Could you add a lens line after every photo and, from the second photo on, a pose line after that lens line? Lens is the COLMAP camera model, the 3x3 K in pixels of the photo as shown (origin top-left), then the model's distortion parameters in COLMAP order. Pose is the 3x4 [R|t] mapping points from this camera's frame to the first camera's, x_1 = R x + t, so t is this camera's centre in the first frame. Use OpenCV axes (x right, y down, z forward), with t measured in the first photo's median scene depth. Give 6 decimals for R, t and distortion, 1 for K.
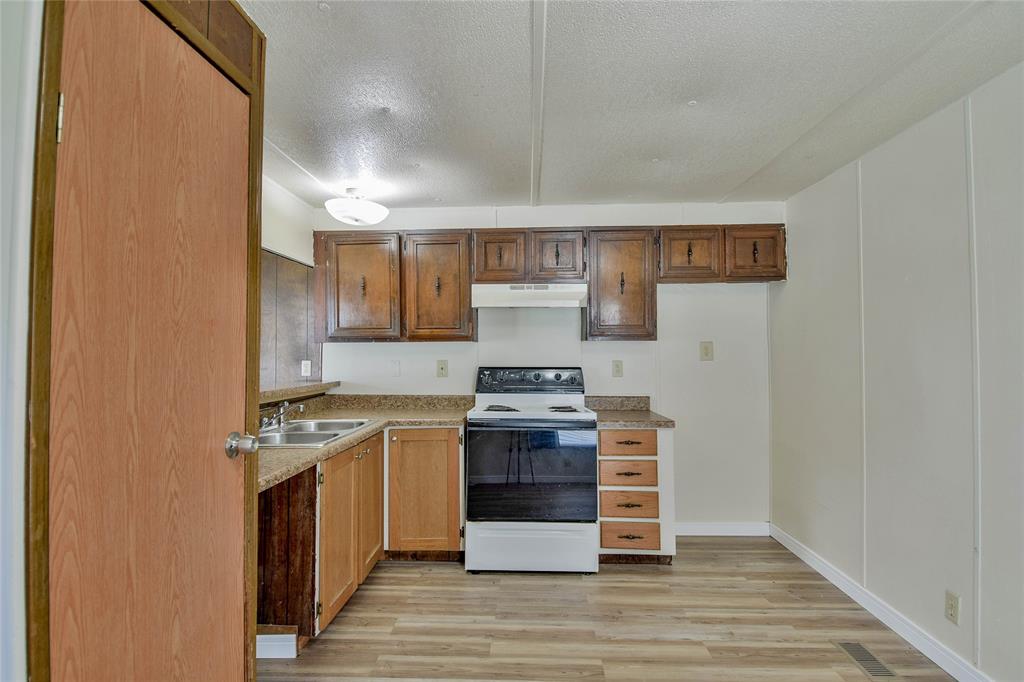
lens RADIAL K [[514.4, 0, 513.9], [0, 514.4, 337.6], [0, 0, 1]] dist [0.034736, -0.043625]
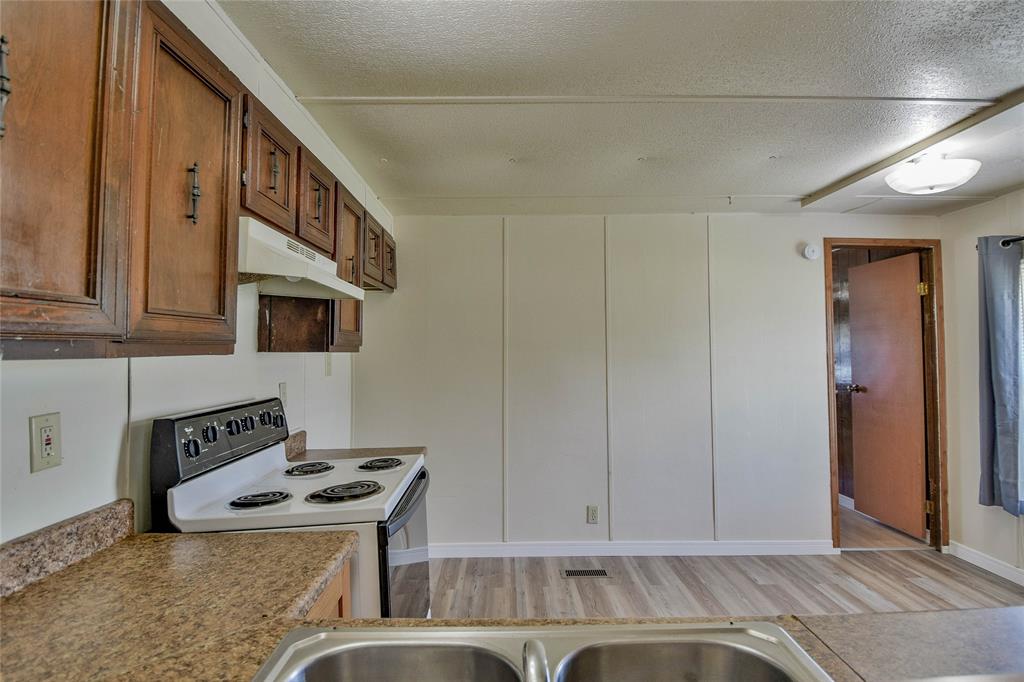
lens RADIAL K [[518.8, 0, 507.5], [0, 518.8, 333.4], [0, 0, 1]] dist [0.020409, -0.031470]
pose [[-0.050108, 0.036935, 0.998061, -0.612817], [-0.016473, 0.999149, -0.037802, 0.002524], [-0.998608, -0.018335, -0.049457, 0.989476]]
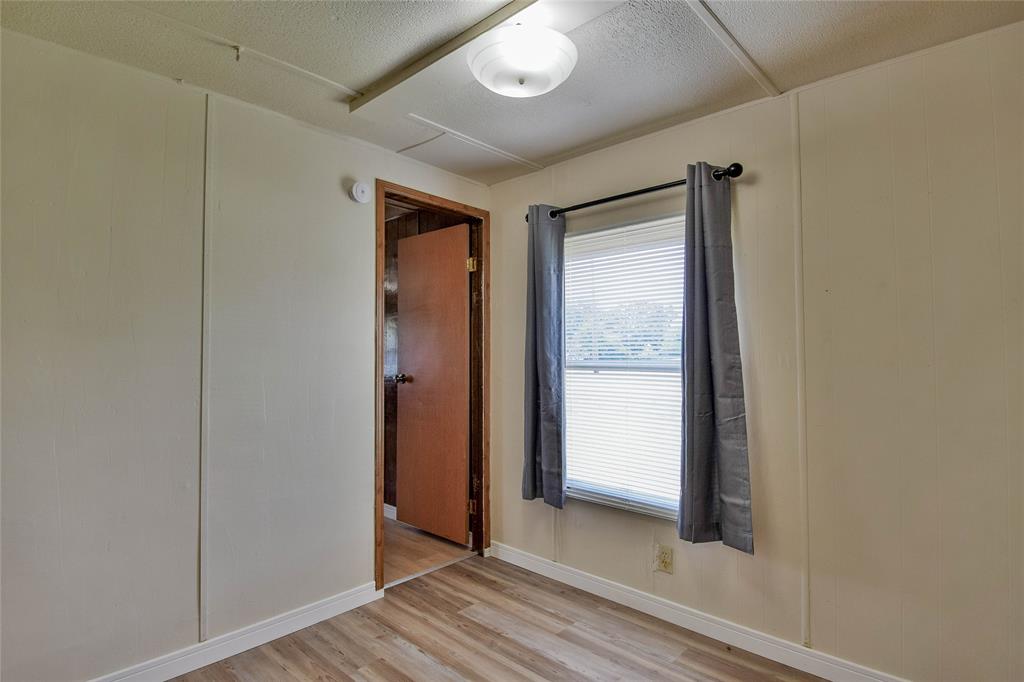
lens RADIAL K [[514.4, 0, 513.9], [0, 514.4, 337.6], [0, 0, 1]] dist [0.034736, -0.043625]
pose [[-0.767687, 0.020182, 0.640507, -0.191711], [-0.011471, 0.998911, -0.045224, 0.041433], [-0.640722, -0.042065, -0.766619, 0.715966]]
